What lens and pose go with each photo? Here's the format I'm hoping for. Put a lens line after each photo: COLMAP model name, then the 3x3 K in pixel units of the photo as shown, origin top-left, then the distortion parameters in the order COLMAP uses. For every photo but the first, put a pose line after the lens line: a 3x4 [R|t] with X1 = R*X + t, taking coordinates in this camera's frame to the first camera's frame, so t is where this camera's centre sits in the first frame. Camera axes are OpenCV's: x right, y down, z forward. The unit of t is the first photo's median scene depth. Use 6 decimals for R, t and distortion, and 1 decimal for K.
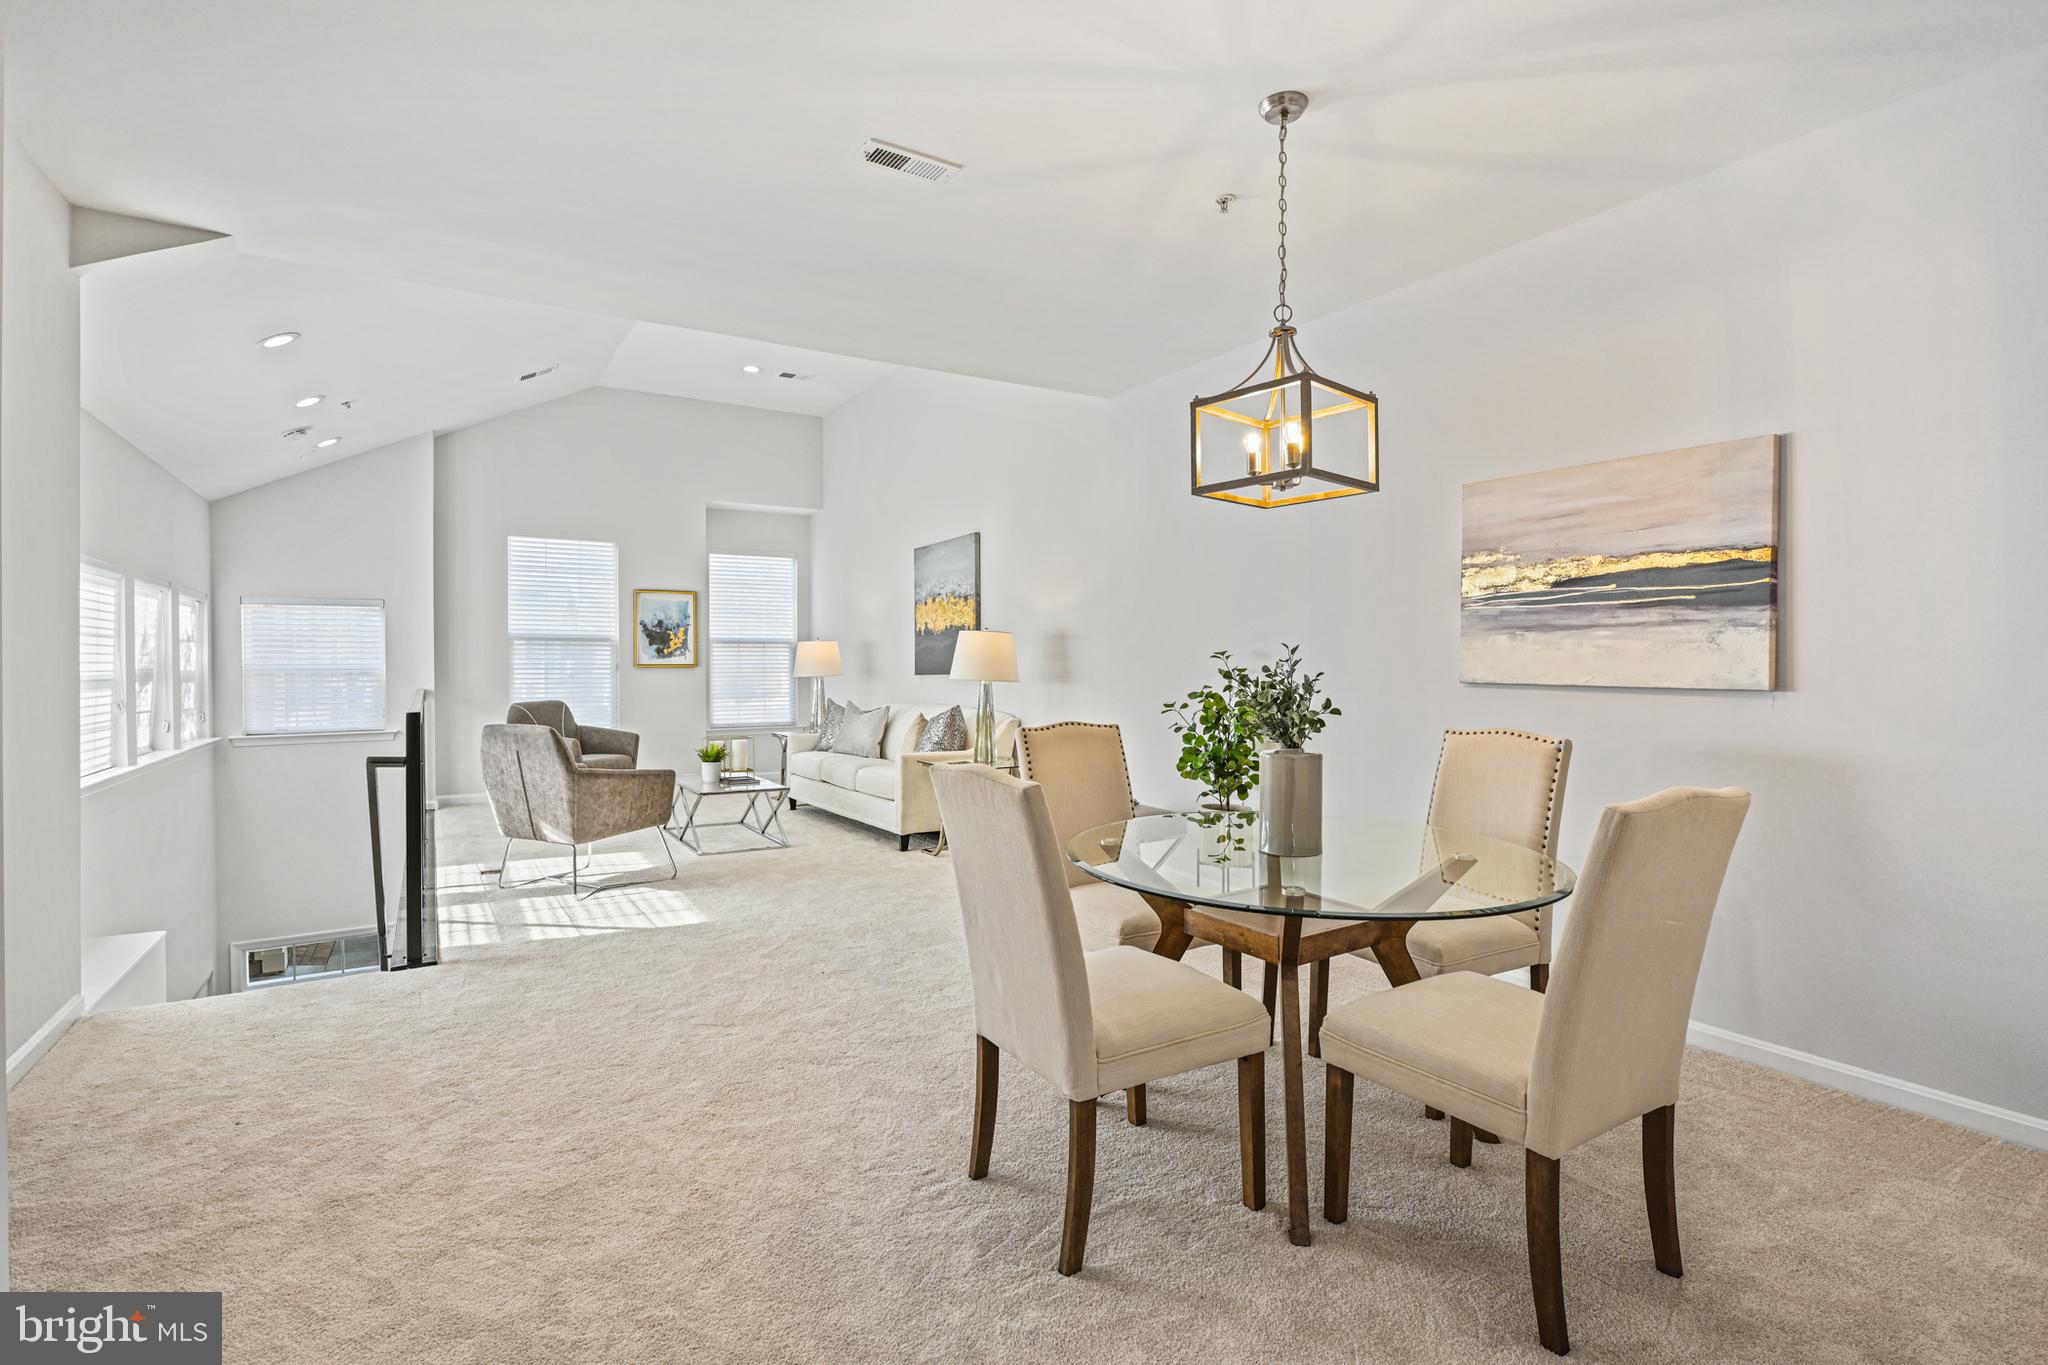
lens RADIAL K [[975.2, 0, 1027.5], [0, 975.2, 670.6], [0, 0, 1]] dist [-0.000849, -0.000185]
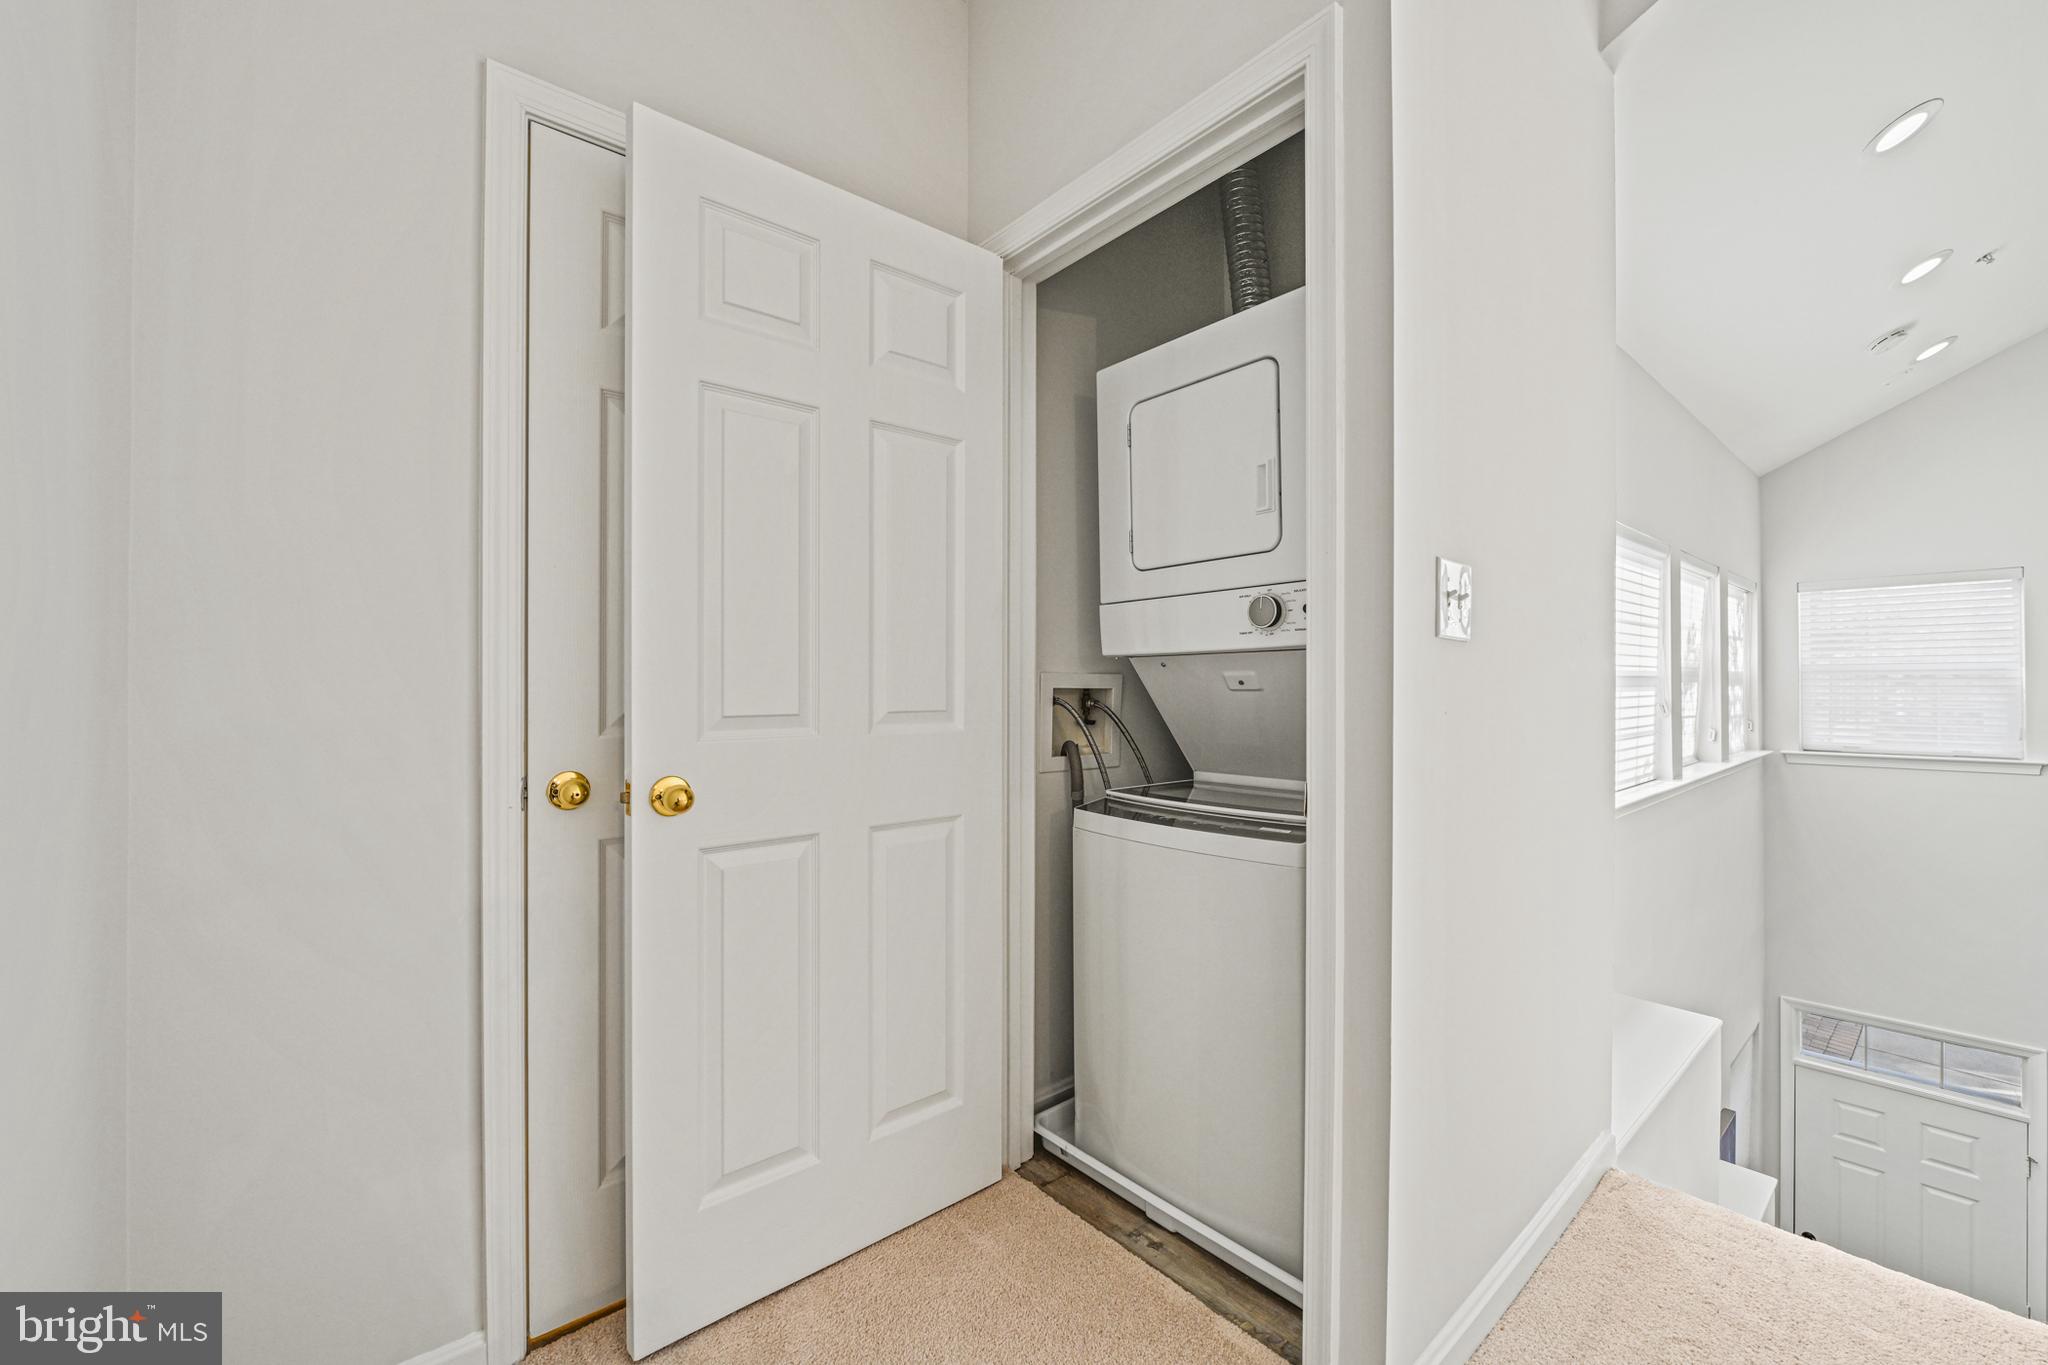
lens RADIAL K [[810.3, 0, 1024.3], [0, 810.3, 674.4], [0, 0, 1]] dist [-0.008658, -0.000388]
pose [[0.151267, 0.000333, -0.988493, -0.236279], [-0.004537, 0.999990, -0.000357, 0.005676], [0.988483, 0.004538, 0.151267, 0.251556]]
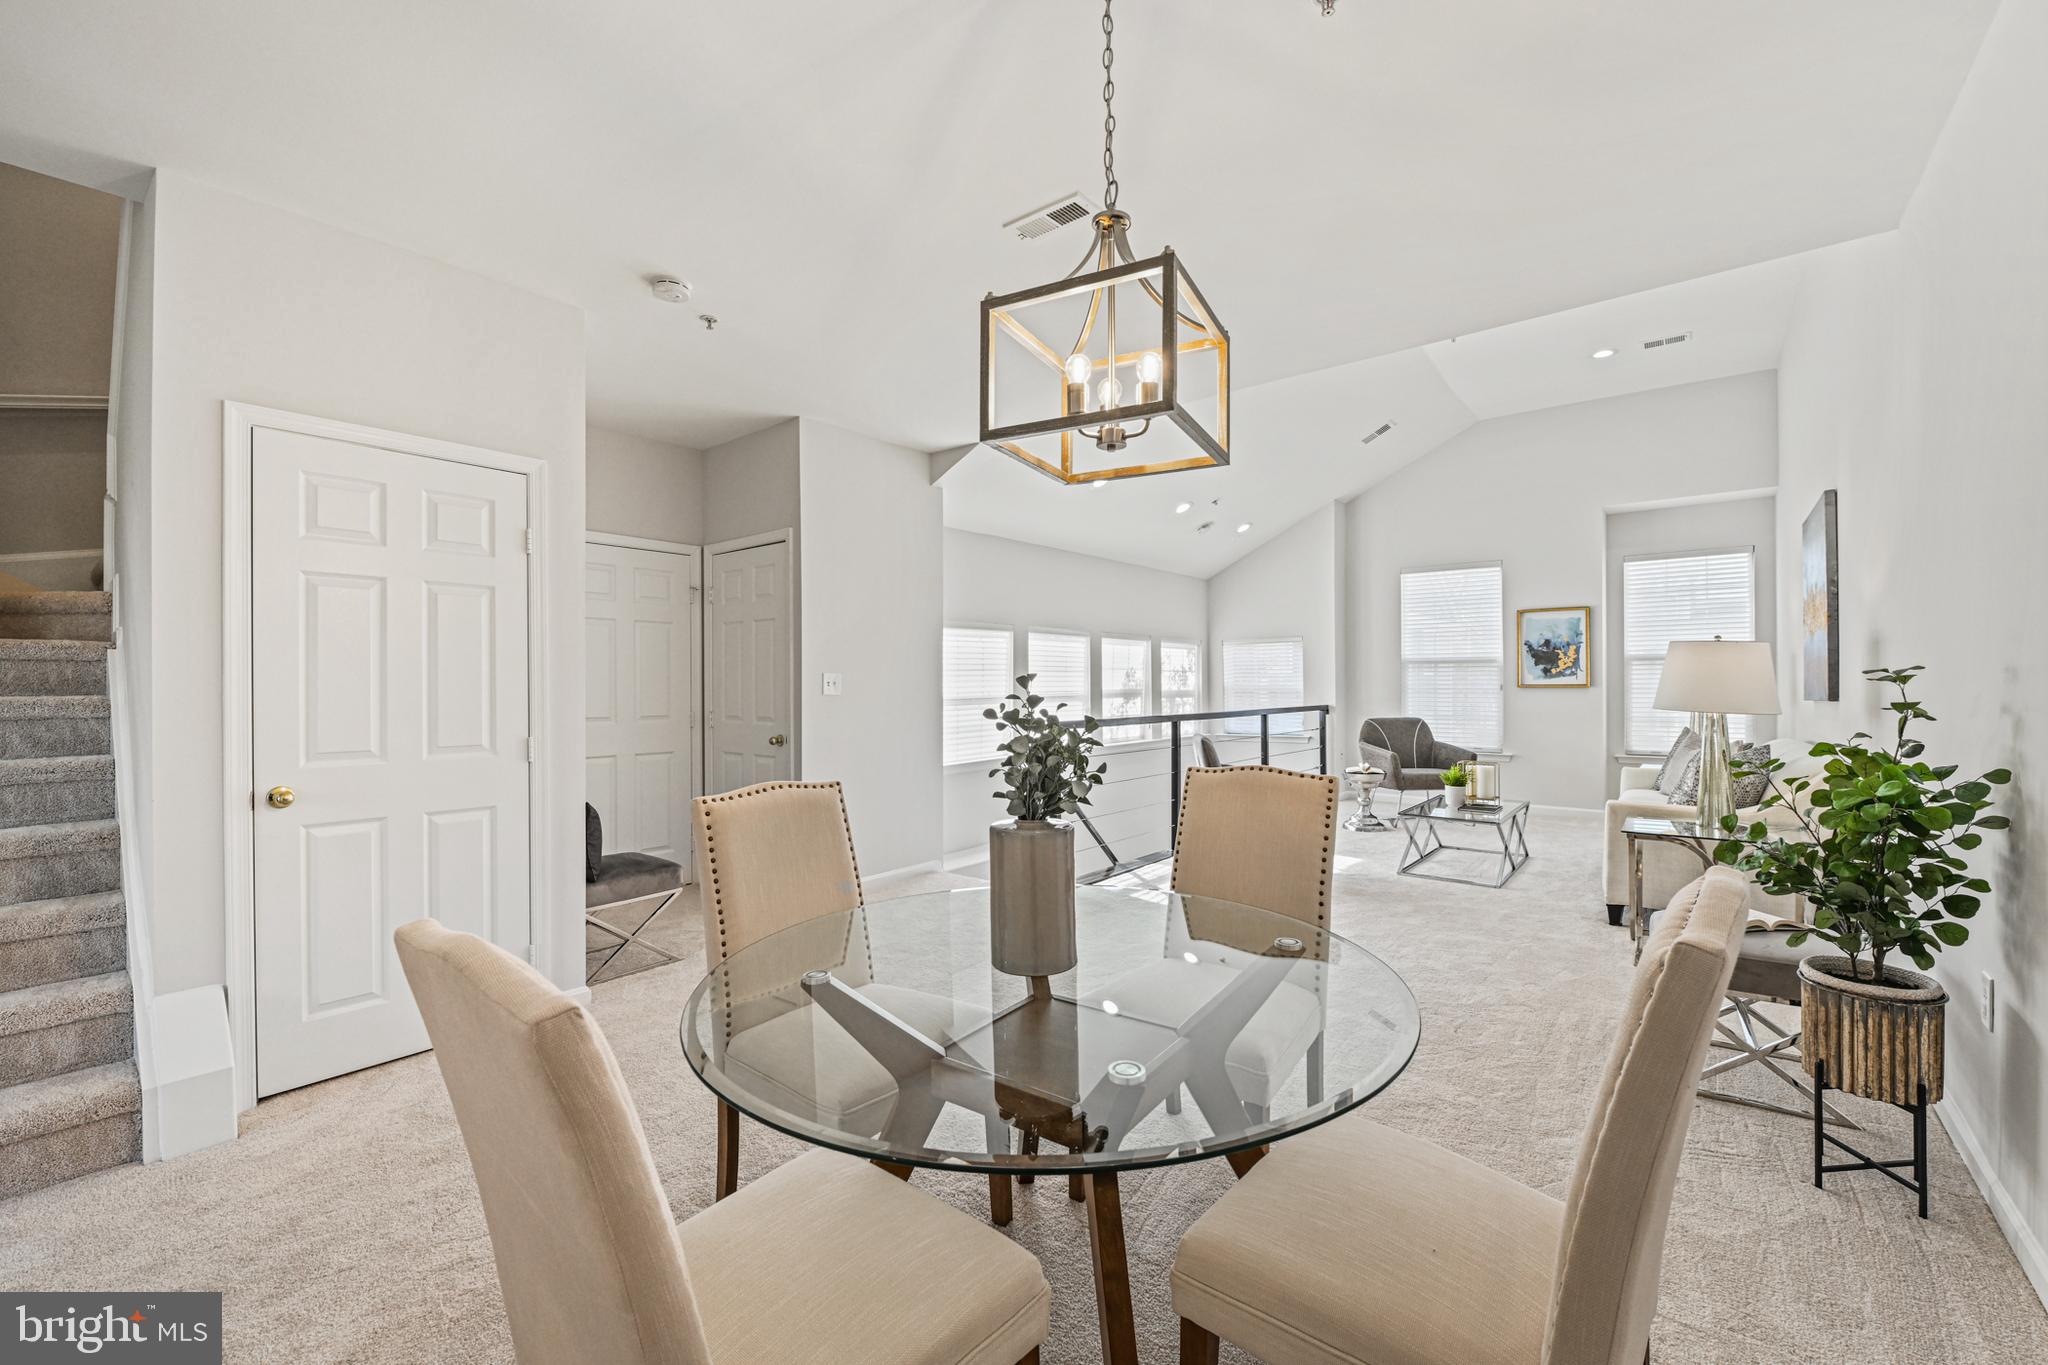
lens RADIAL K [[849.9, 0, 1015.9], [0, 849.9, 685.1], [0, 0, 1]] dist [-0.015805, -0.000635]
pose [[0.340504, -0.000134, -0.940243, 0.308882], [0.002492, 0.999997, 0.000760, -0.010212], [0.940240, -0.002602, 0.340503, 0.270435]]
